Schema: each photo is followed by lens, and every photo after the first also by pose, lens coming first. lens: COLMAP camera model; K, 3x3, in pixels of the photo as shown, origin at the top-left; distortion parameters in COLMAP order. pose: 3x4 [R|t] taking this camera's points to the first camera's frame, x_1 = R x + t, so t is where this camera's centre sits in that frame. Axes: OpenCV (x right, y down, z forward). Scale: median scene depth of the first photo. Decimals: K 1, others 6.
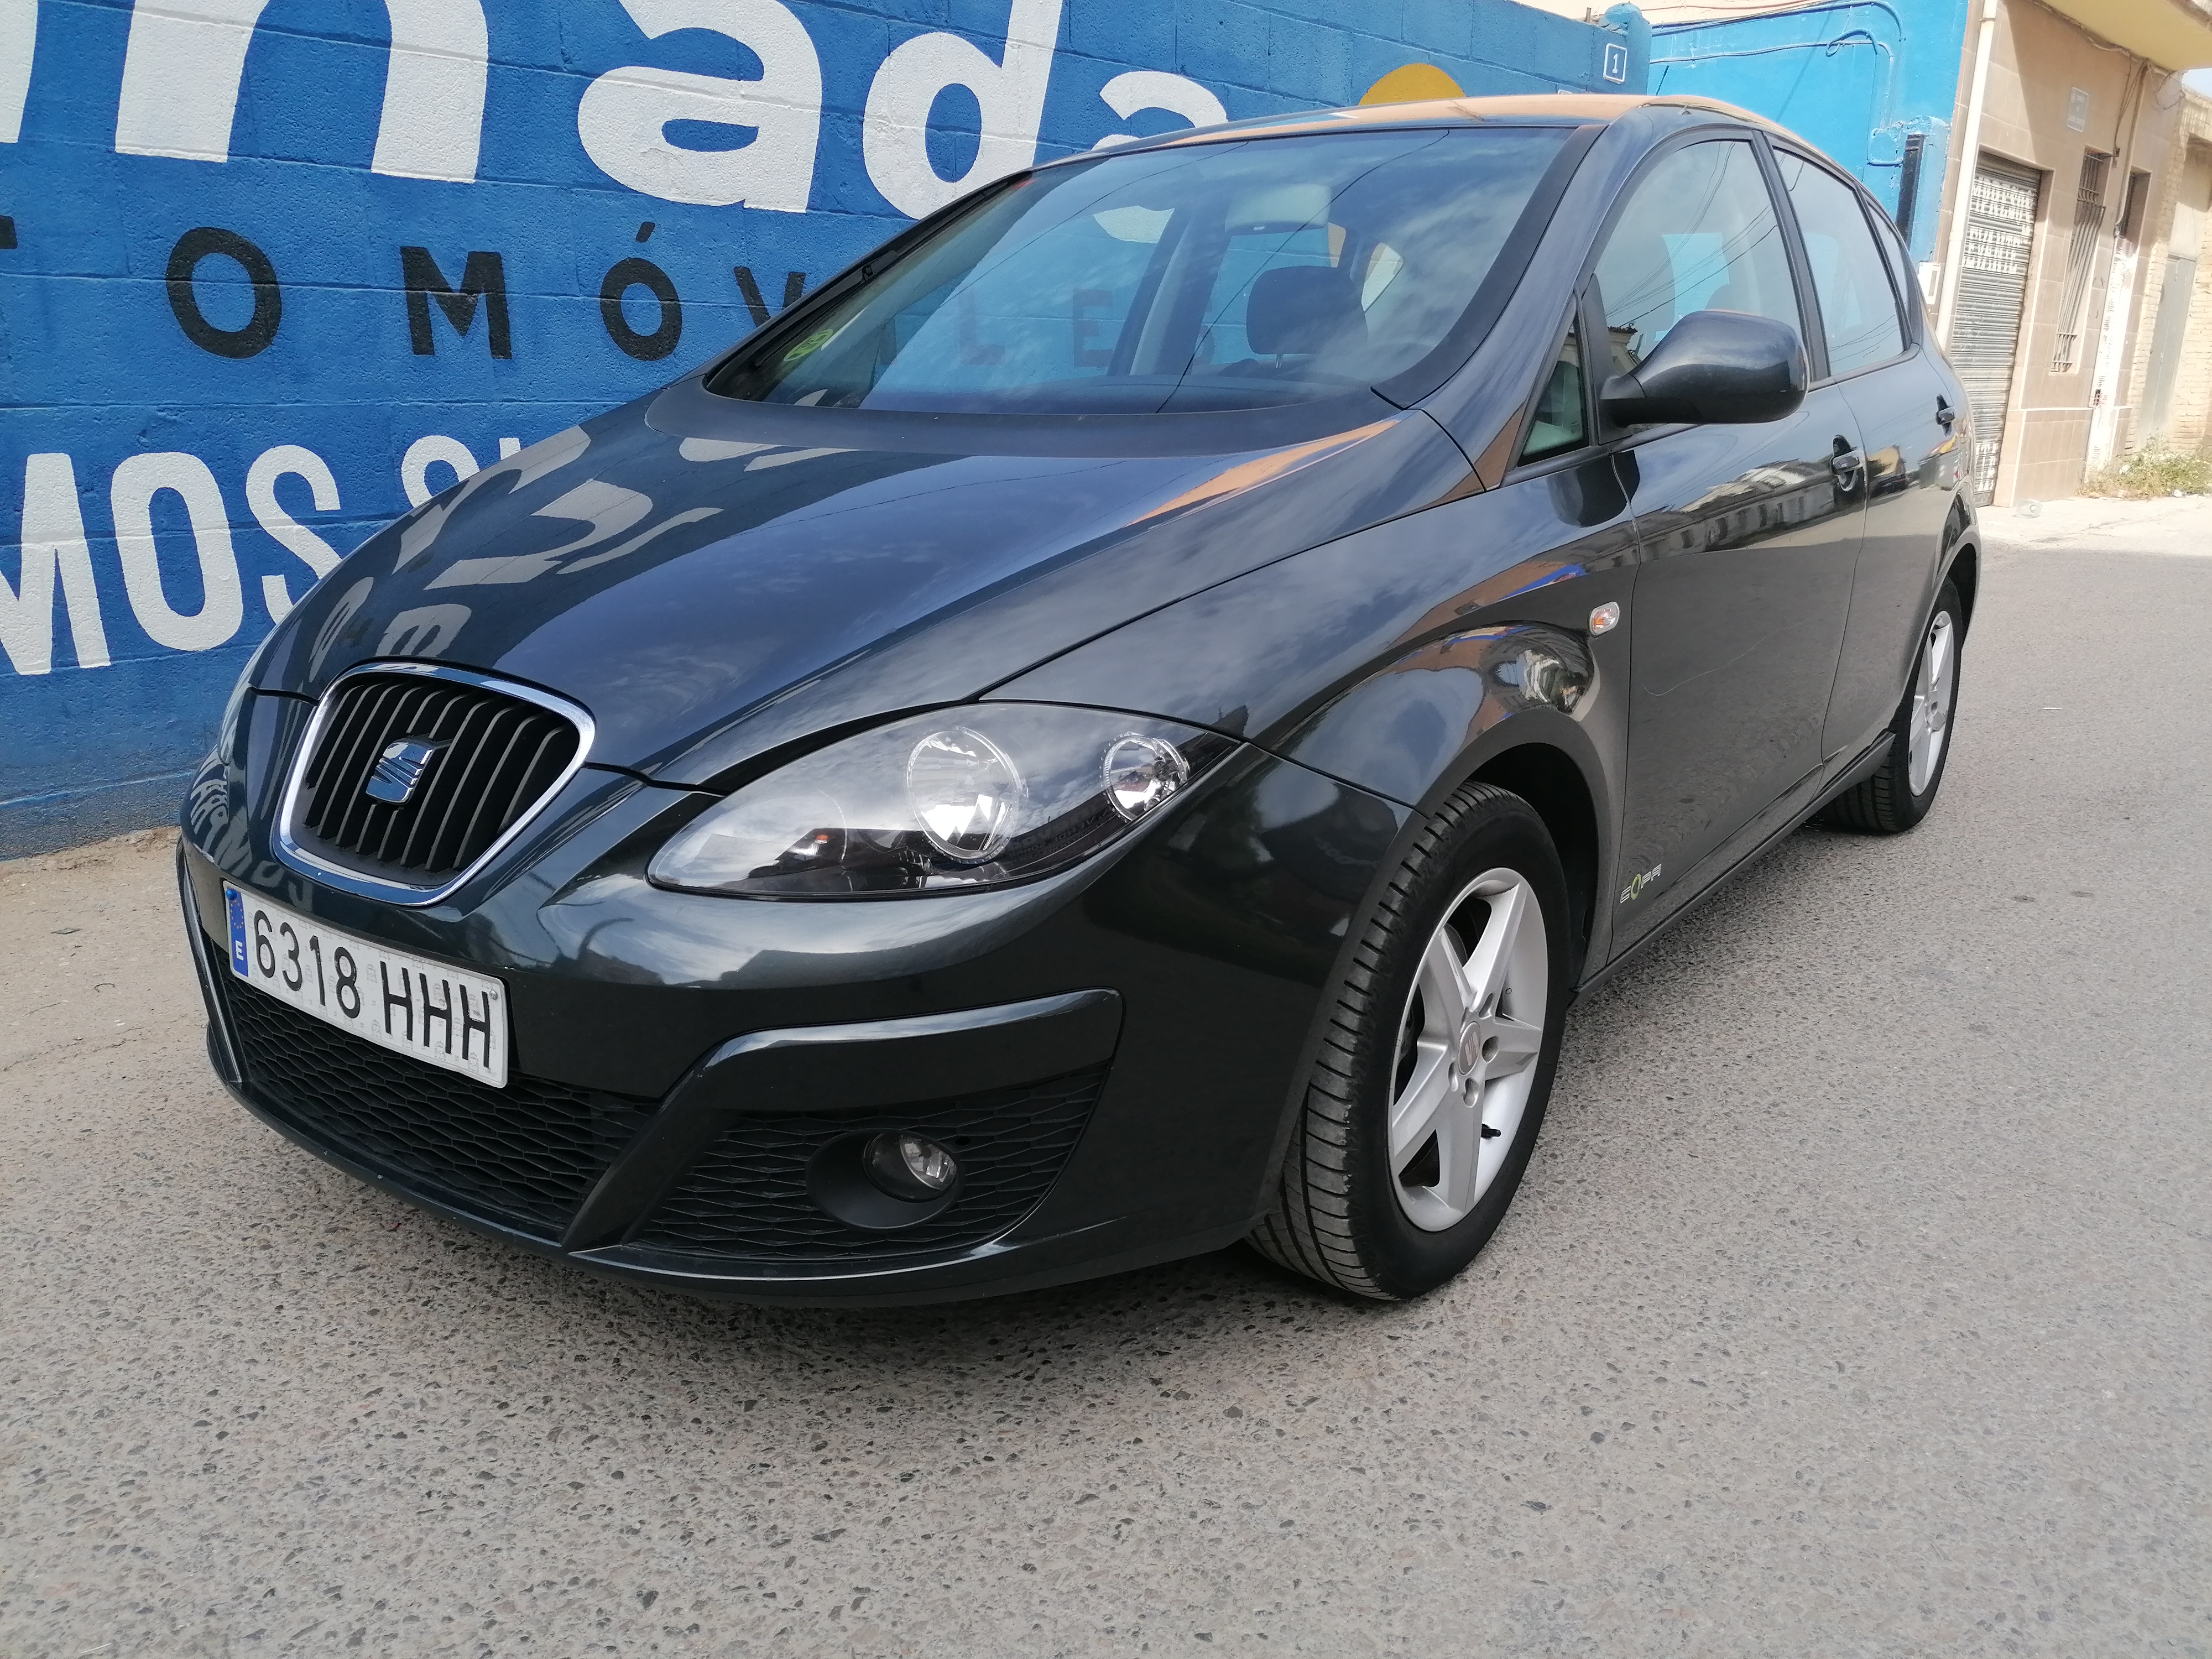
lens RADIAL K [[1669.6, 0, 1124.3], [0, 1669.6, 820.6], [0, 0, 1]] dist [0.067266, -0.084050]
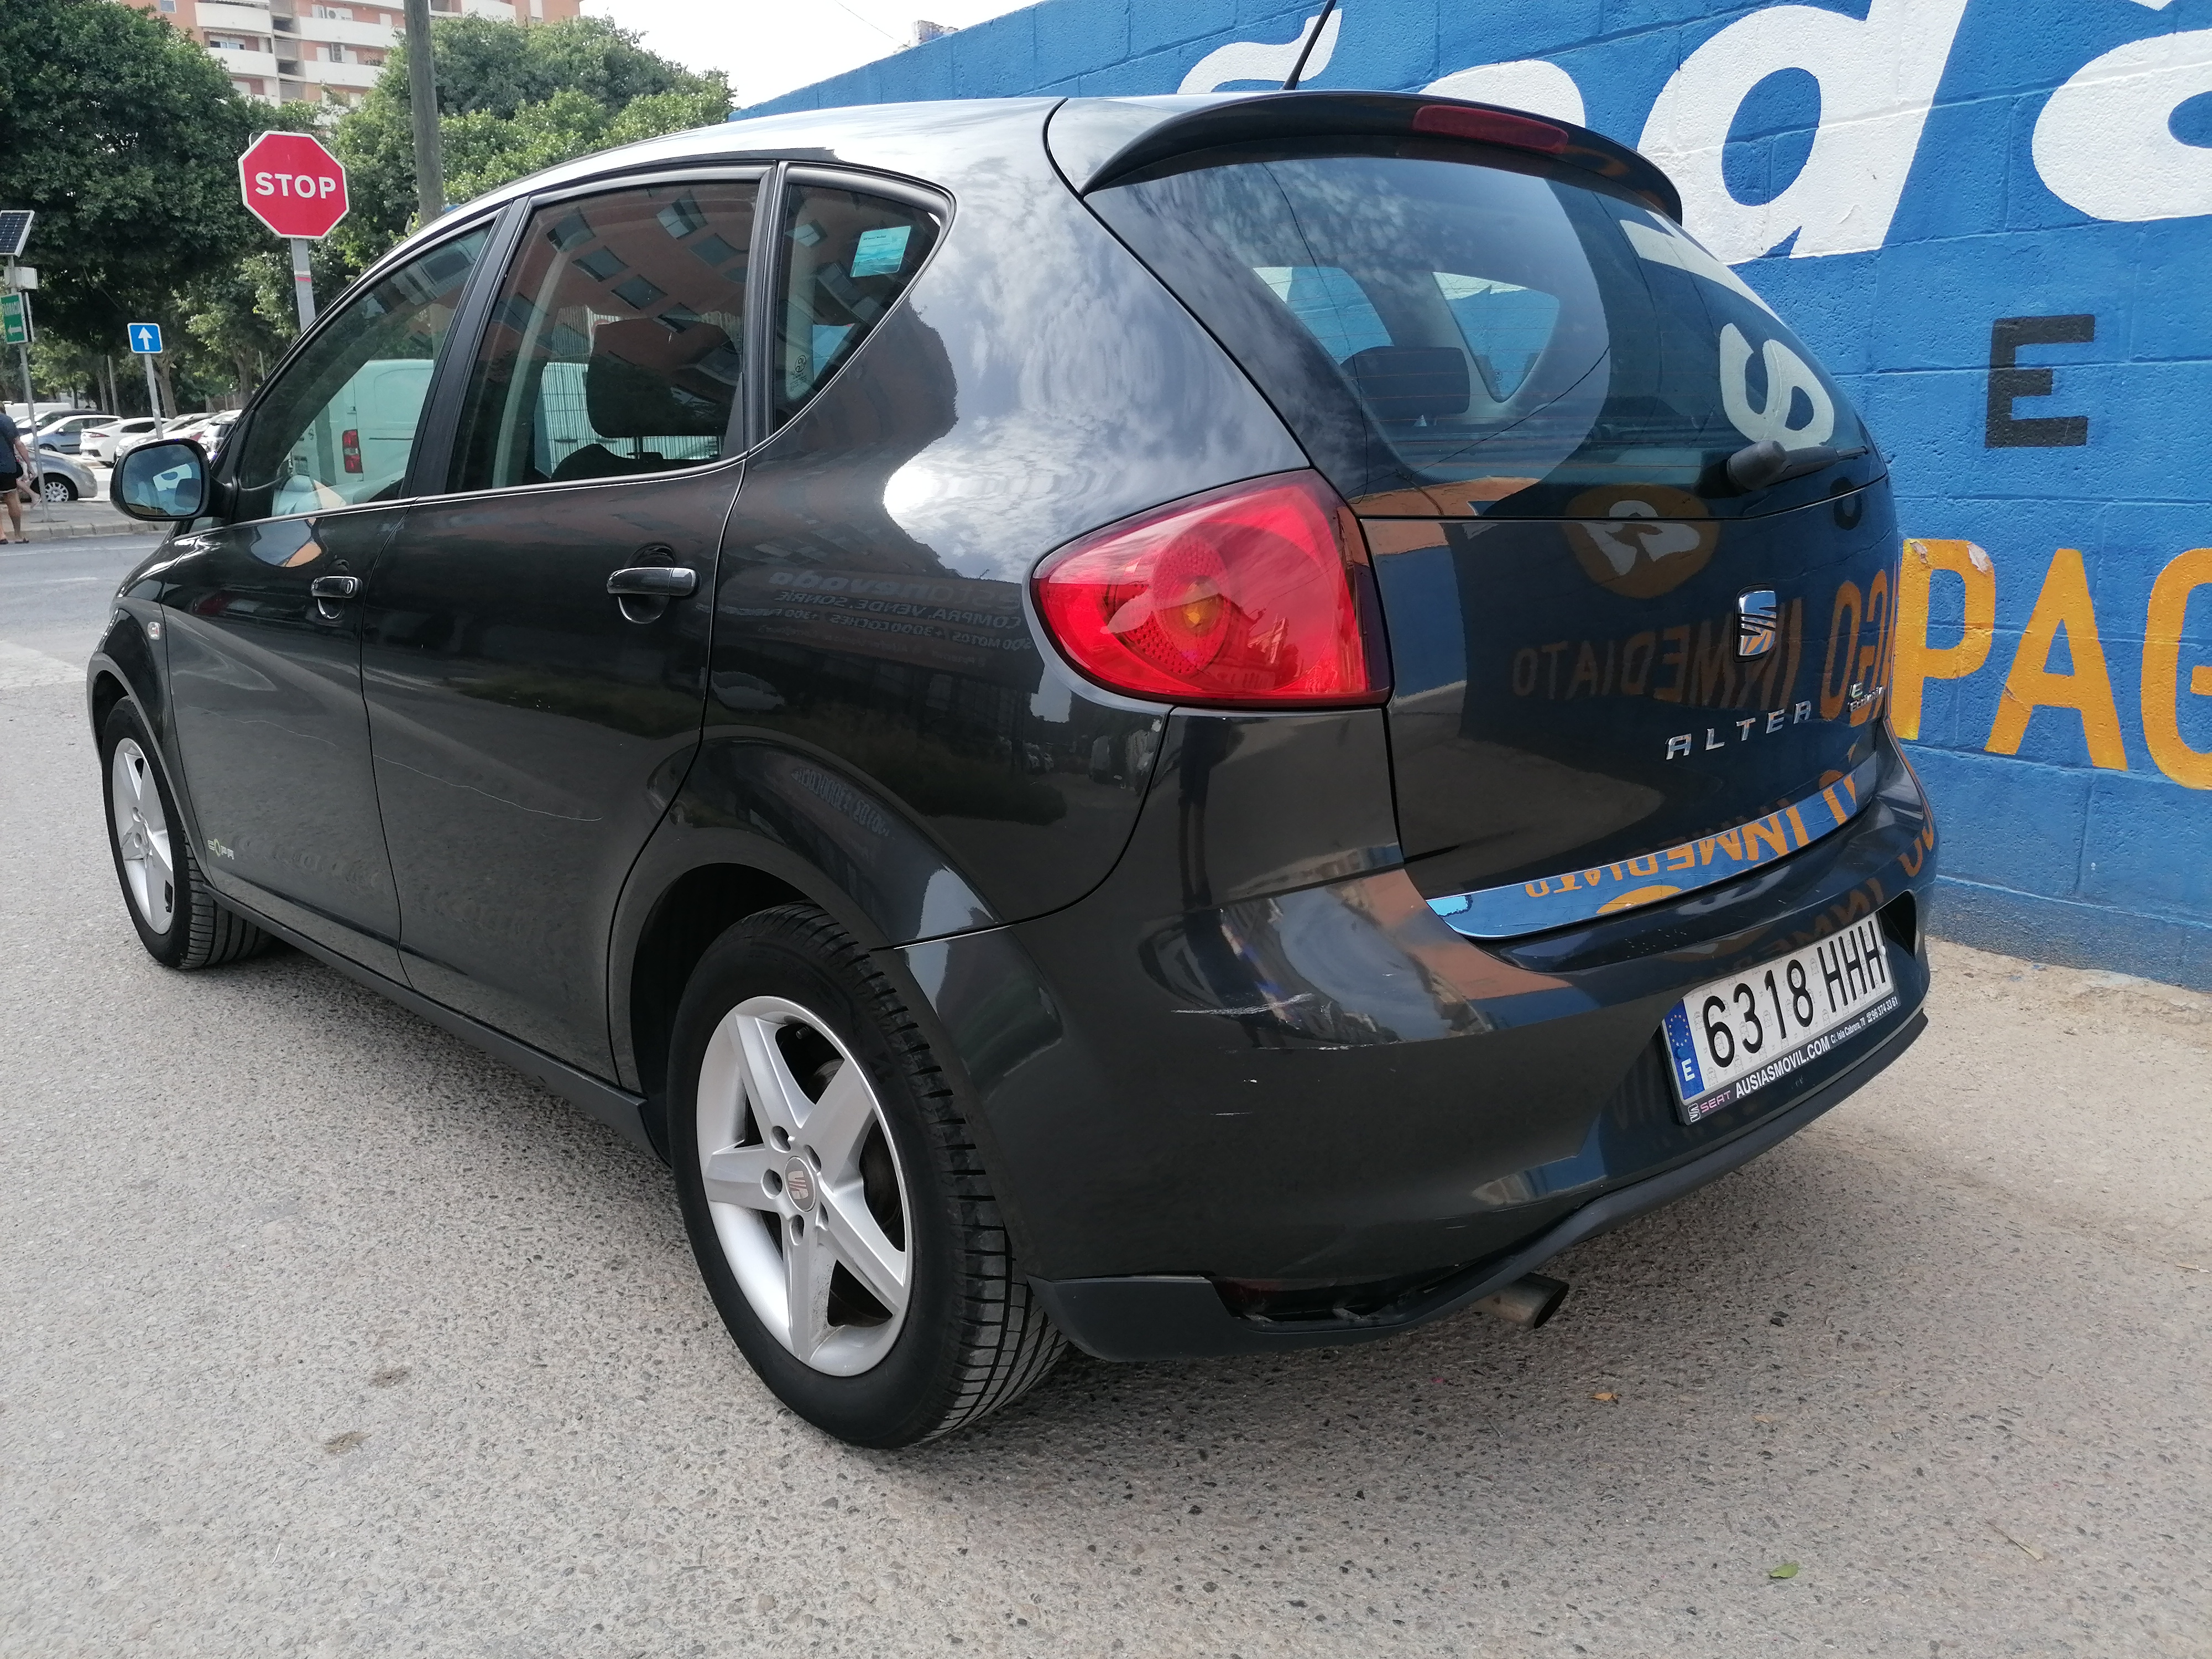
lens RADIAL K [[1669.6, 0, 1109.5], [0, 1669.6, 838.3], [0, 0, 1]] dist [0.067266, -0.084050]
pose [[-0.183043, 0.225480, -0.956898, 1.179229], [-0.242780, 0.932828, 0.266250, -0.407043], [0.952656, 0.281051, -0.116005, 1.460982]]
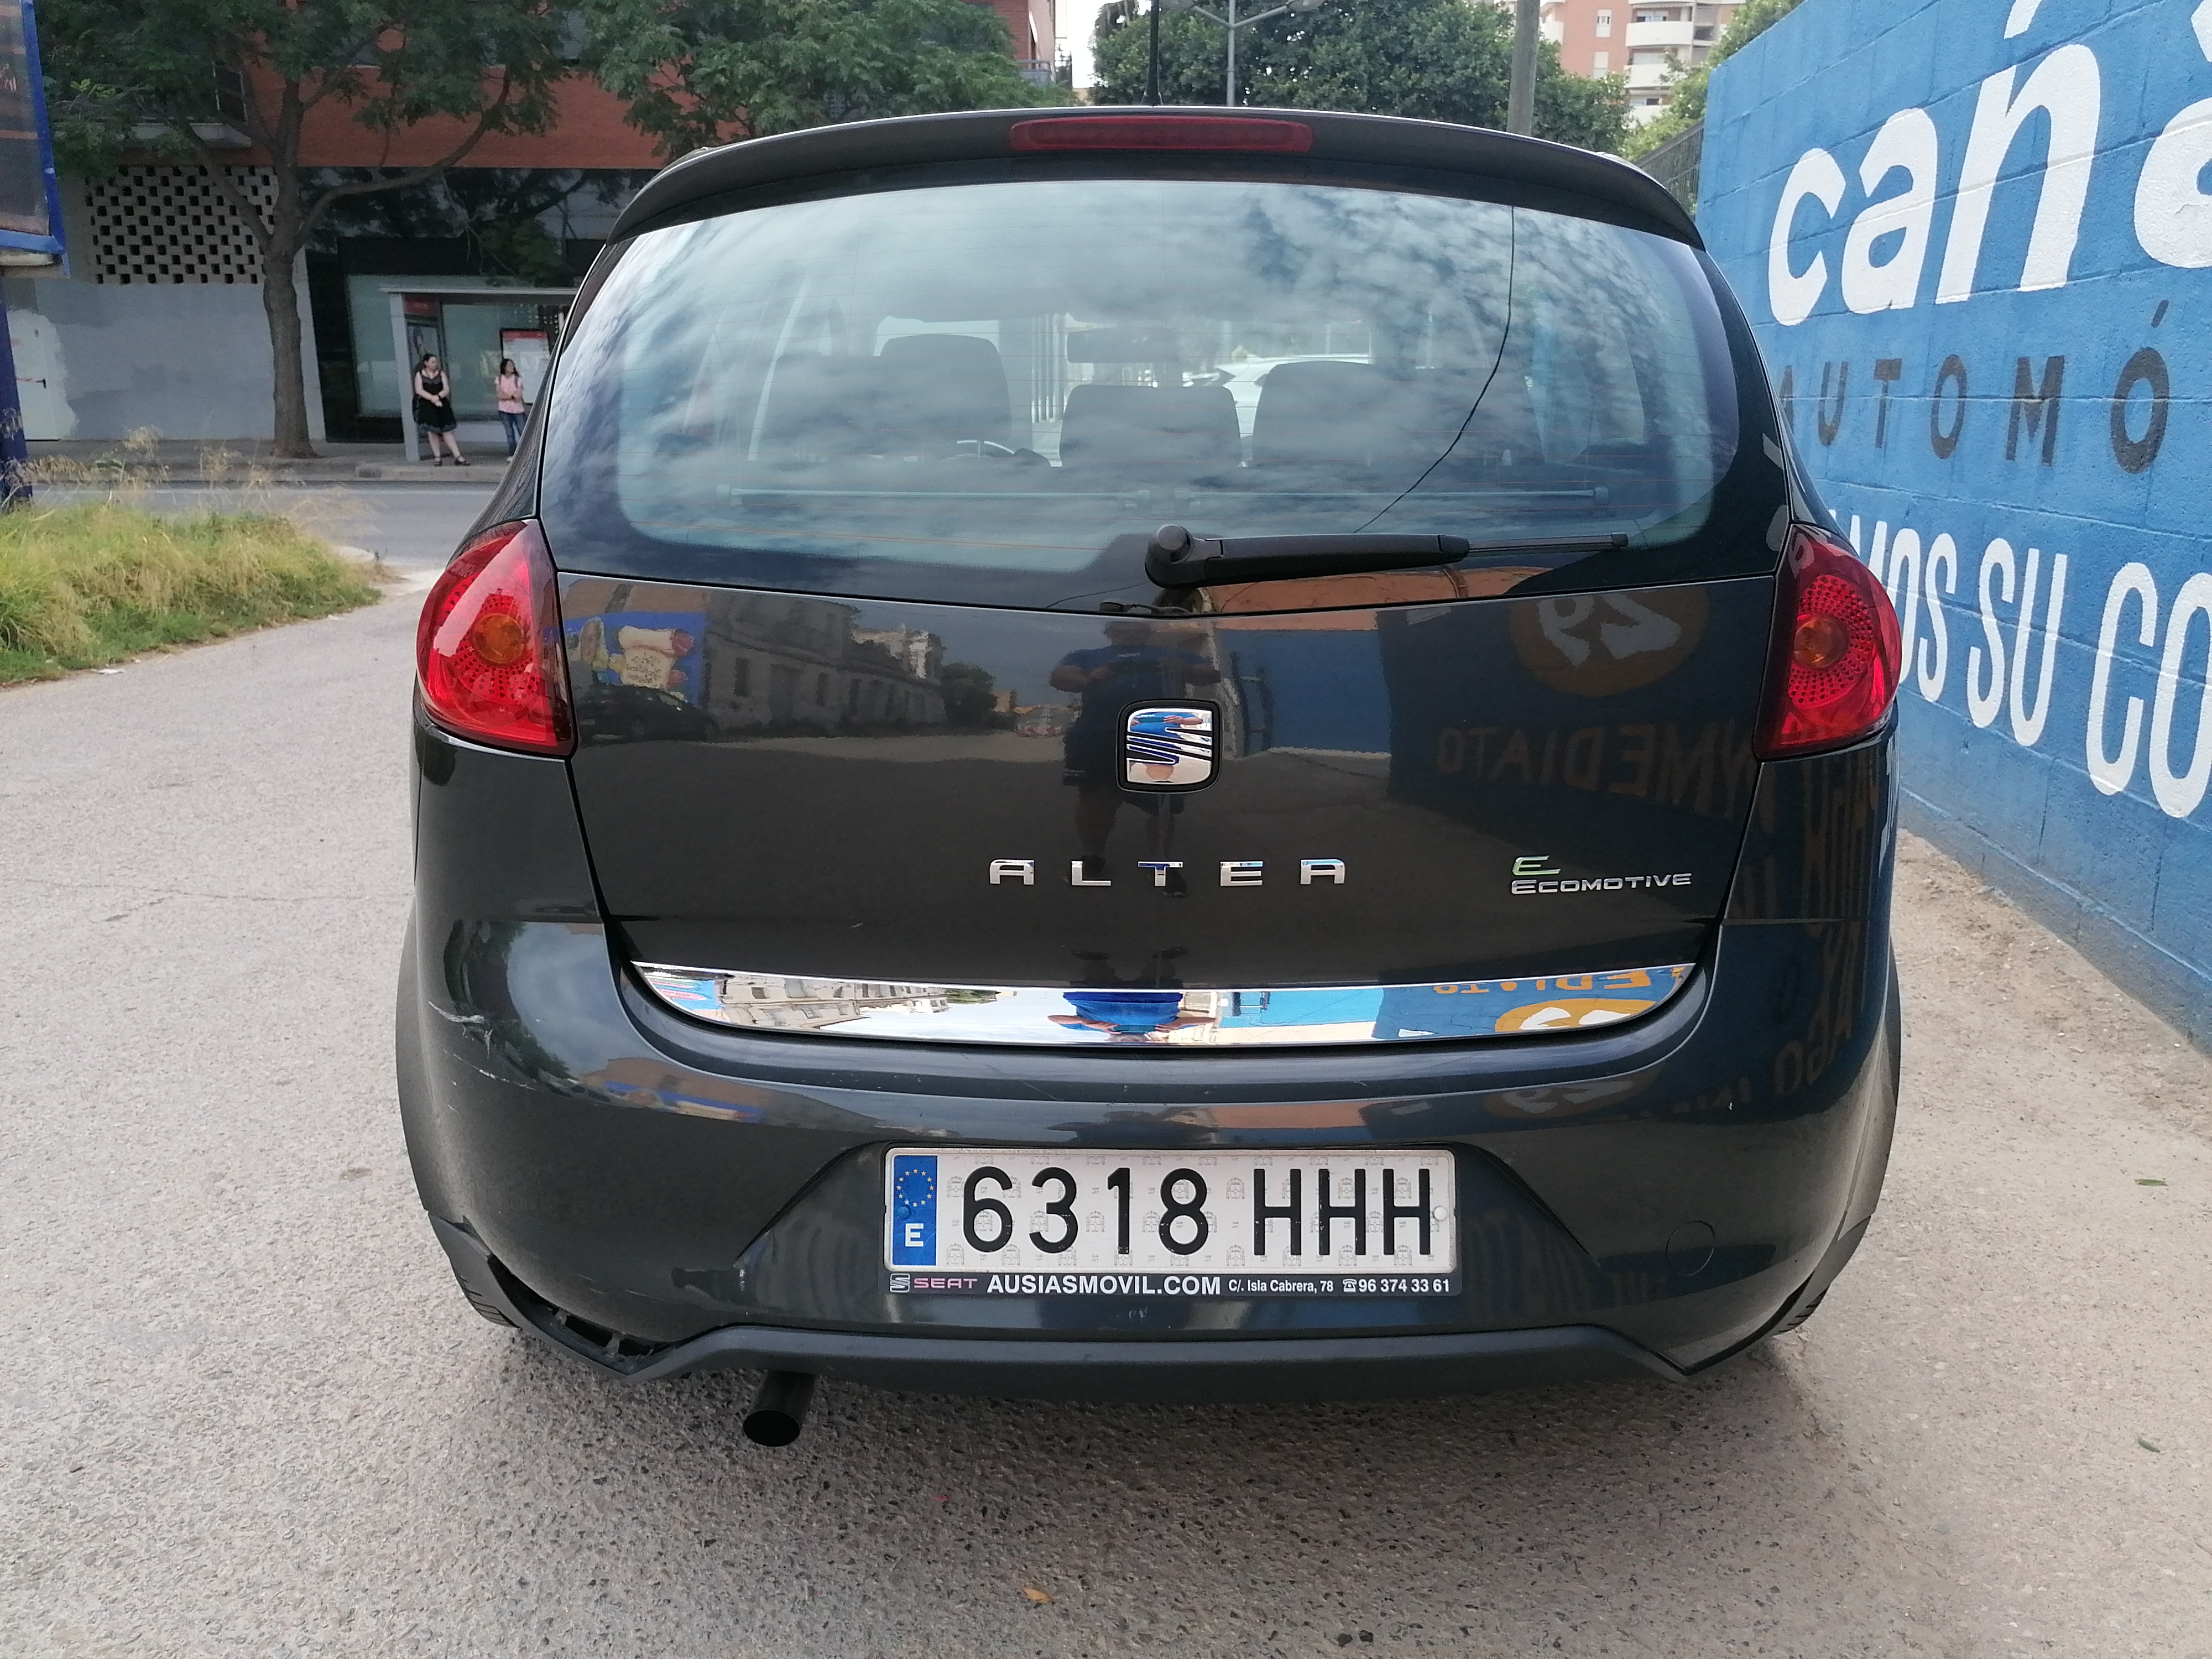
lens RADIAL K [[1669.6, 0, 1095.6], [0, 1669.6, 831.0], [0, 0, 1]] dist [0.067266, -0.084050]
pose [[-0.805216, 0.135243, -0.577354, 0.841295], [-0.167175, 0.882376, 0.439847, -0.562442], [0.568929, 0.450691, -0.687893, 1.922905]]
